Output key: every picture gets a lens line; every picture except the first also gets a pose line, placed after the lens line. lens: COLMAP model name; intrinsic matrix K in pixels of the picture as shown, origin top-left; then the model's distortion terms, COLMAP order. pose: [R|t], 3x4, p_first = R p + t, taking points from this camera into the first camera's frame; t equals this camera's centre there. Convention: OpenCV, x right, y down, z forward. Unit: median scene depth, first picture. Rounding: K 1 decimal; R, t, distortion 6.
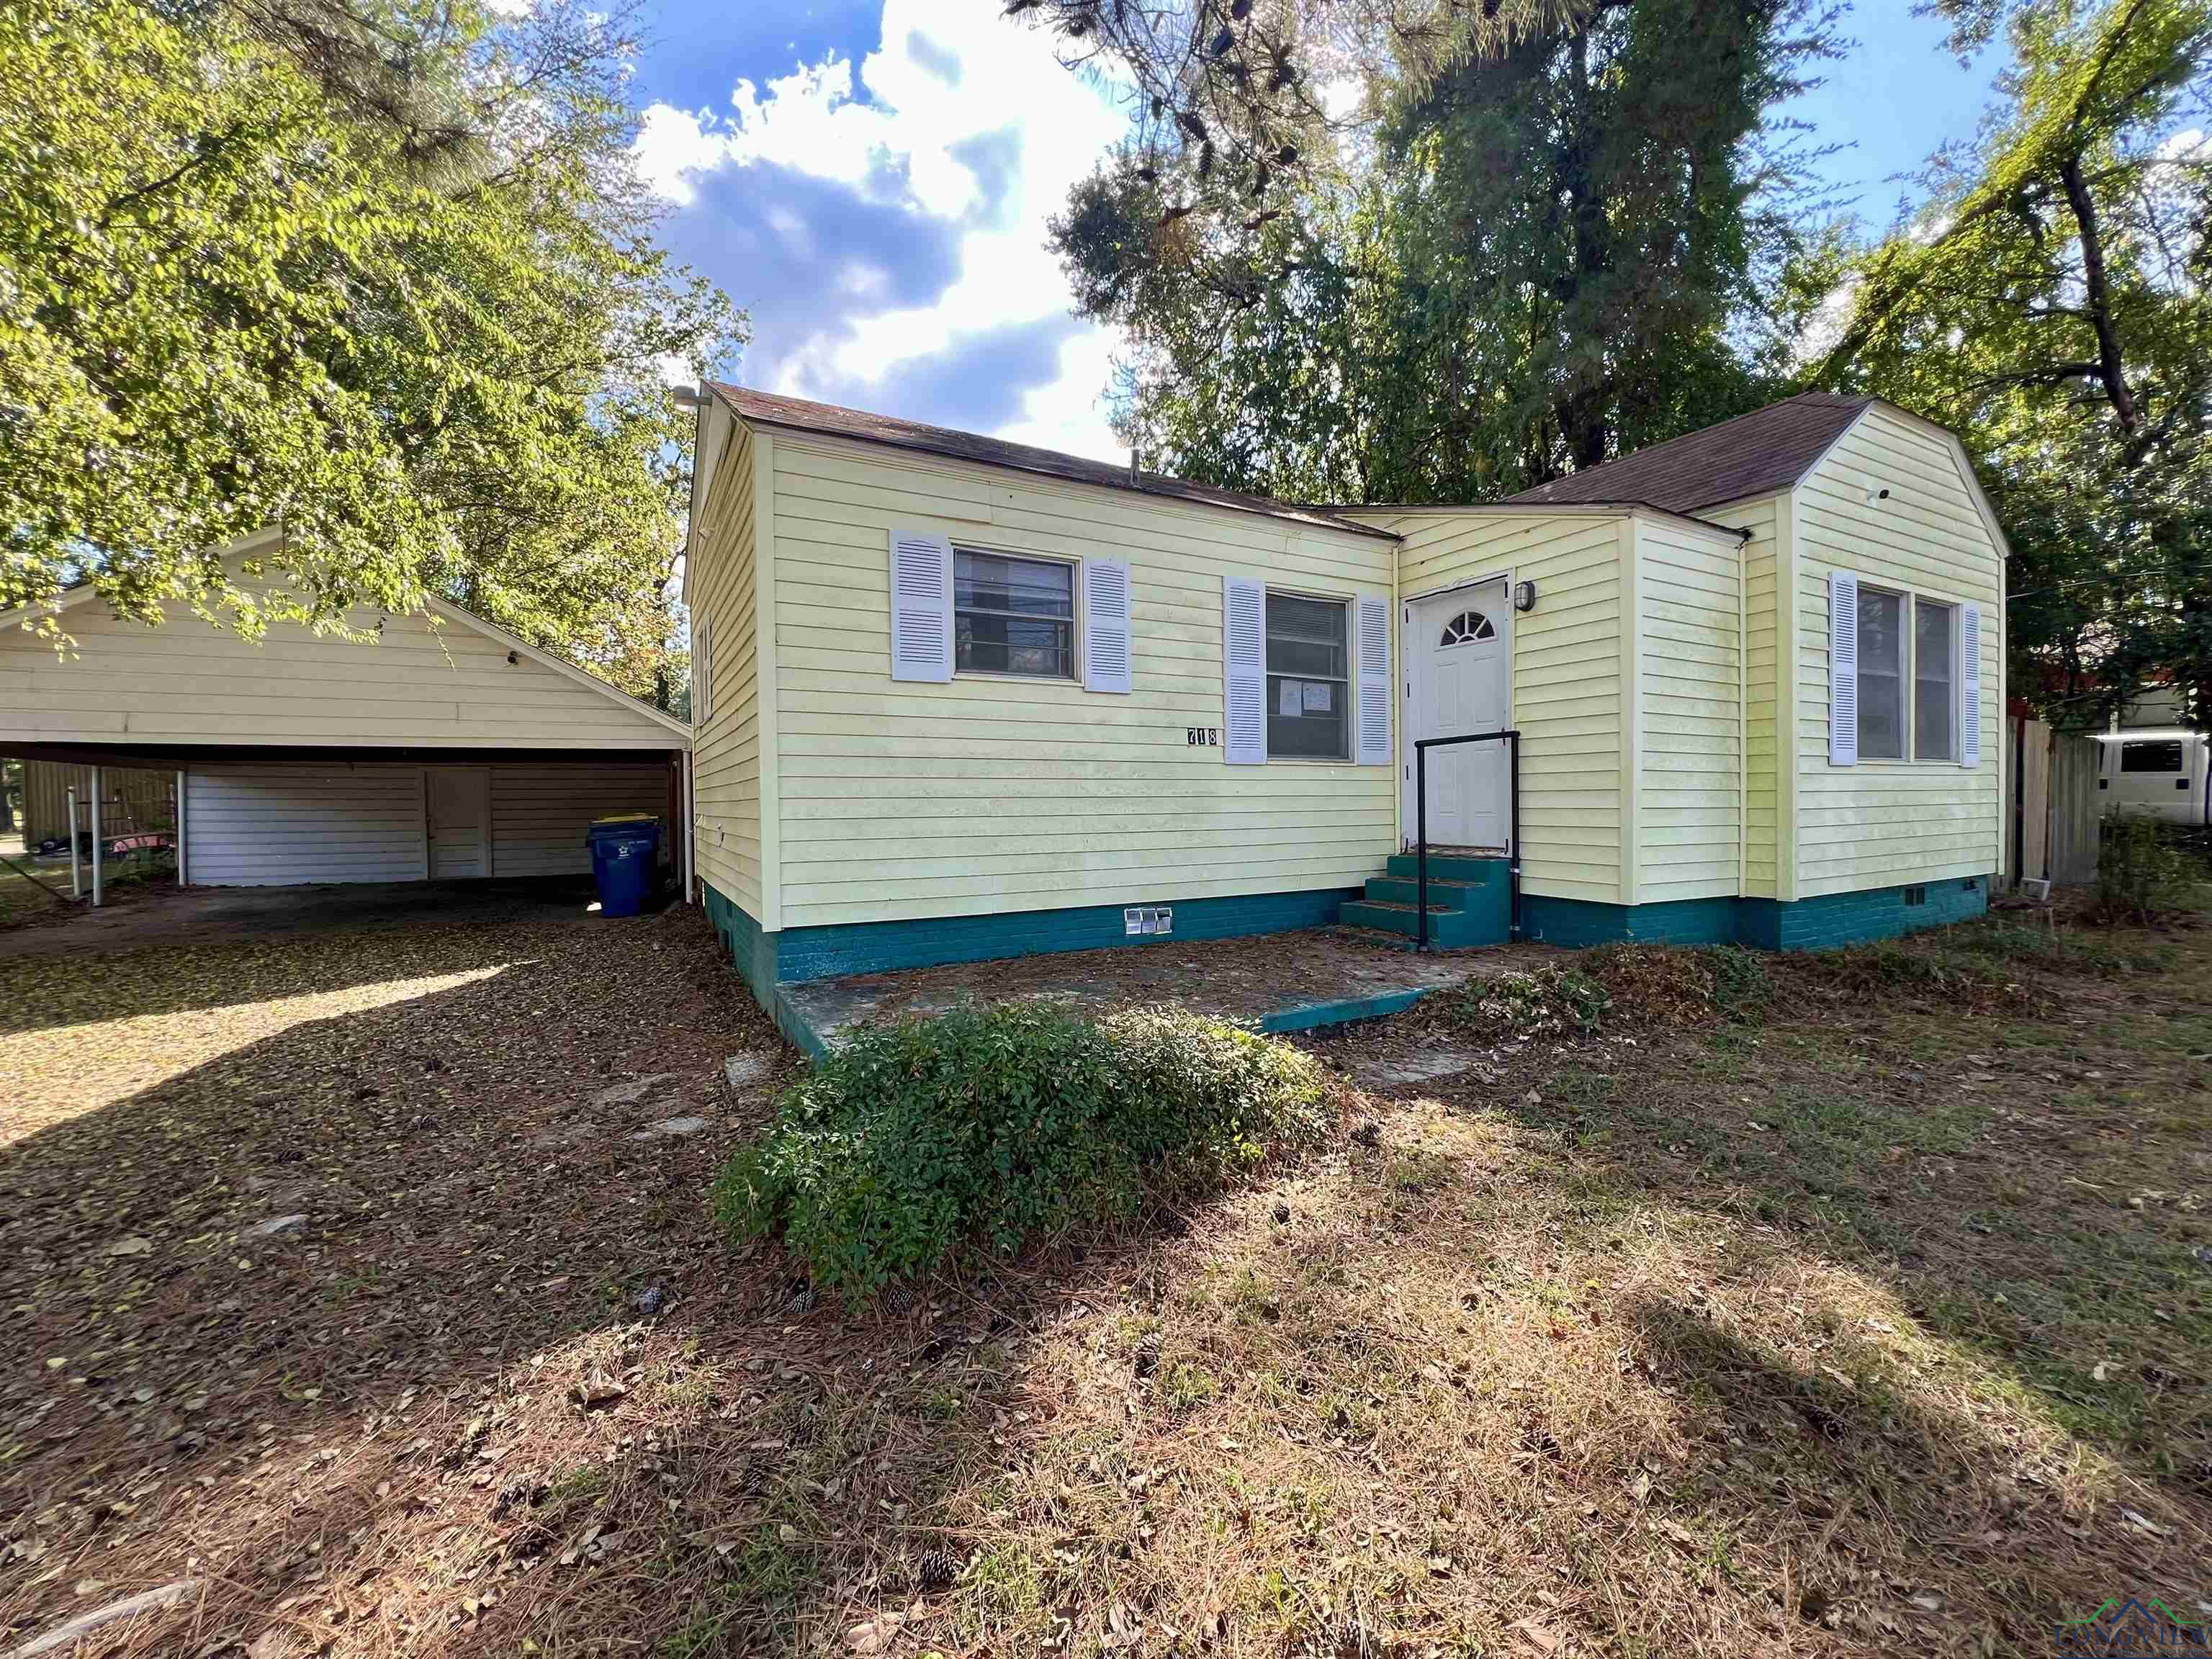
lens RADIAL K [[888.9, 0, 1106.0], [0, 888.9, 829.5], [0, 0, 1]] dist [-0.004431, 0.000141]
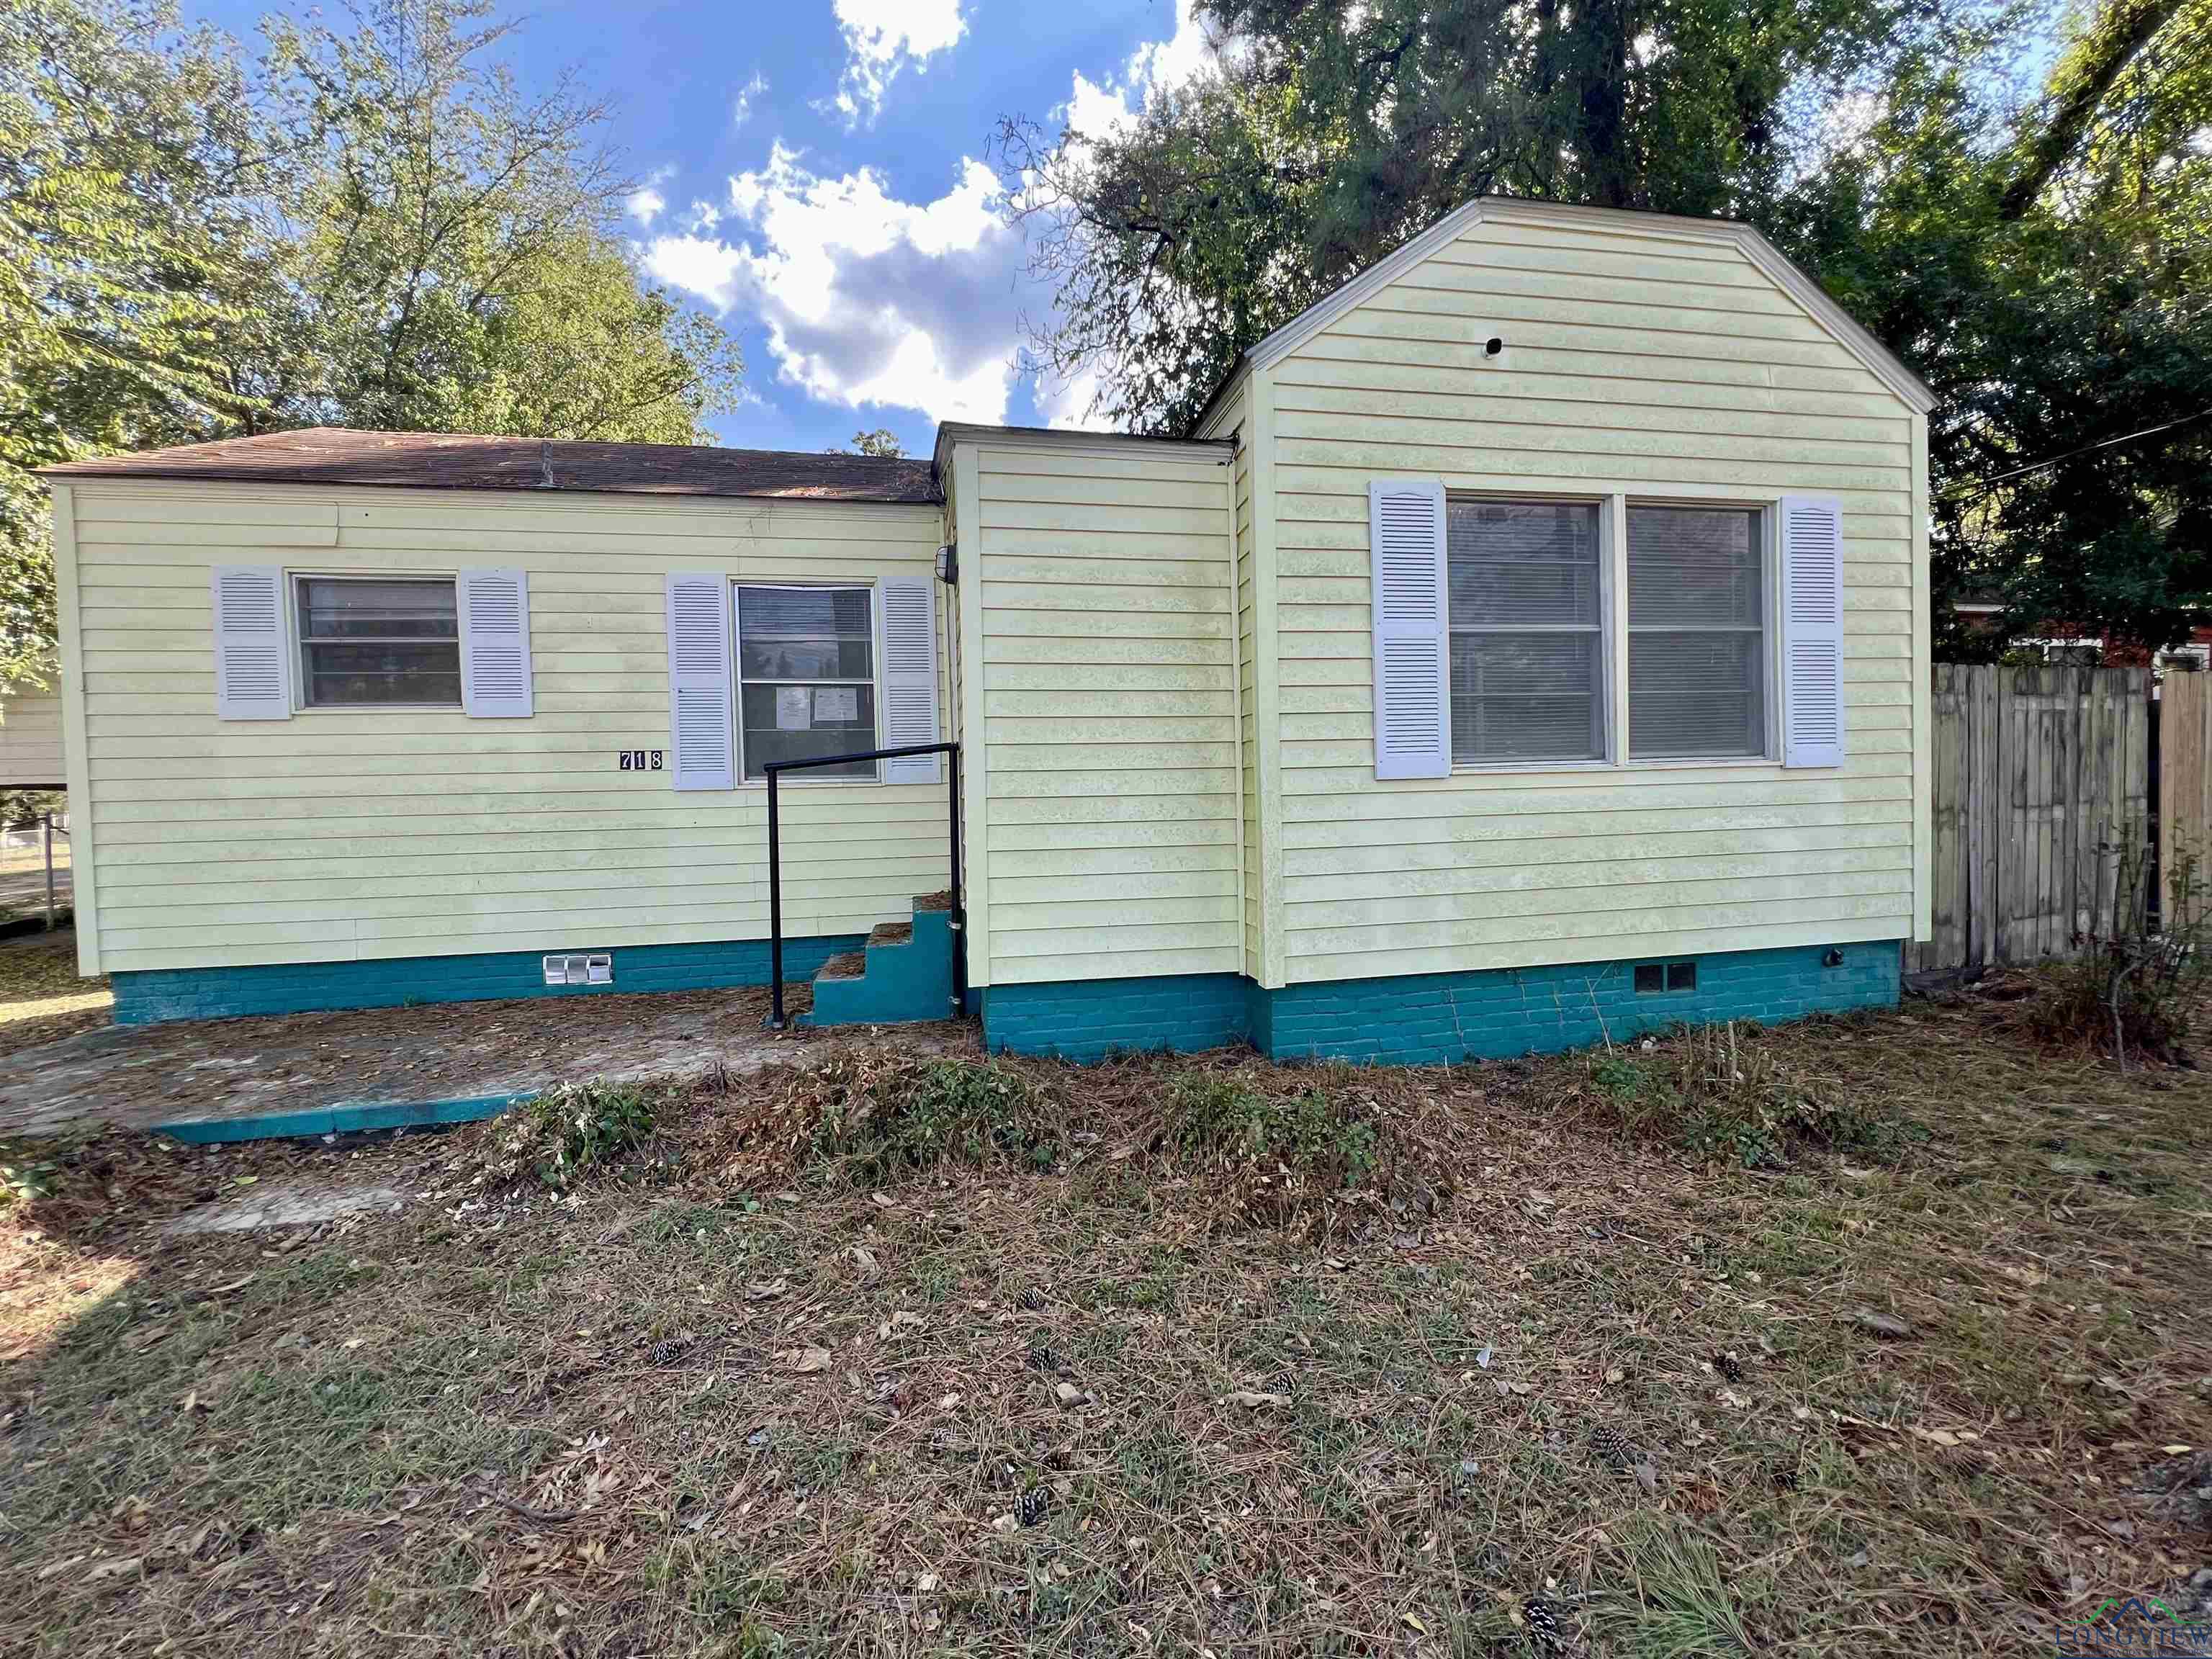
lens RADIAL K [[888.9, 0, 1106.0], [0, 888.9, 829.5], [0, 0, 1]] dist [-0.004431, 0.000141]
pose [[0.951304, -0.002889, -0.308241, 0.832117], [0.007450, 0.999879, 0.013622, -0.046191], [0.308165, -0.015255, 0.951211, 0.316697]]
